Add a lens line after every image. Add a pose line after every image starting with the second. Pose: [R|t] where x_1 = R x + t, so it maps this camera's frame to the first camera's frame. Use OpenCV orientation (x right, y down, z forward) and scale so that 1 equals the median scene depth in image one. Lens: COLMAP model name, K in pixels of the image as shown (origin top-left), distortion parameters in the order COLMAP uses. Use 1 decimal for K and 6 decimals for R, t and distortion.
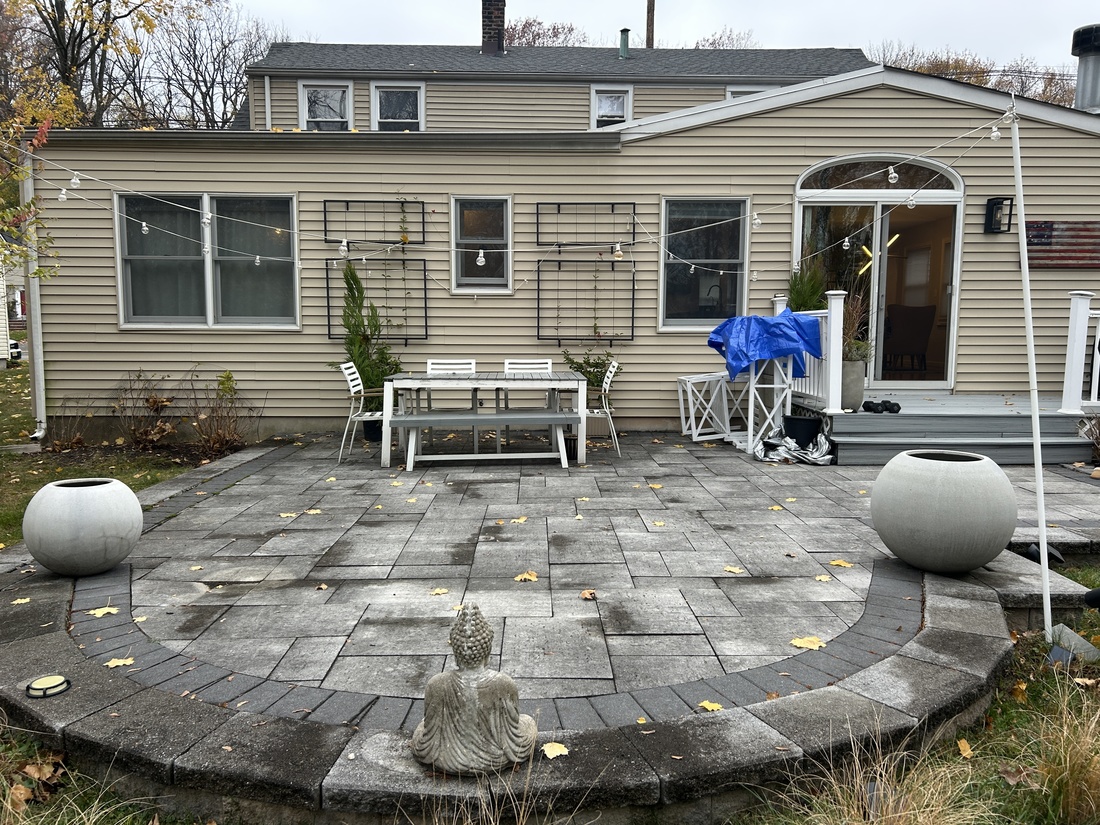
lens RADIAL K [[829.3, 0, 549.5], [0, 829.3, 414.3], [0, 0, 1]] dist [0.002638, 0.001478]
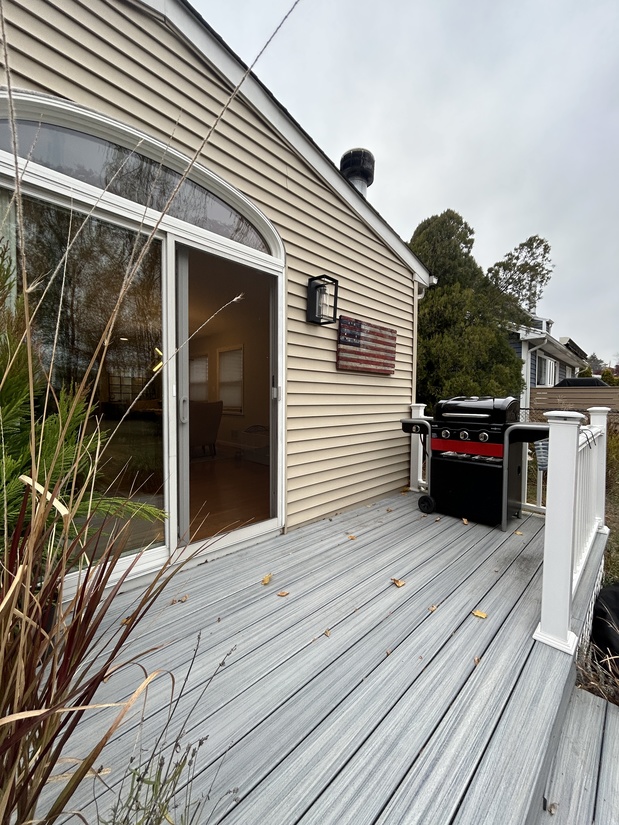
lens RADIAL K [[335.4, 0, 307.9], [0, 335.4, 414.0], [0, 0, 1]] dist [-0.000064, 0.000066]
pose [[0.718539, -0.026884, 0.694967, 0.301666], [0.066225, 0.997357, -0.029889, -0.121962], [-0.692326, 0.067501, 0.718420, 0.776775]]
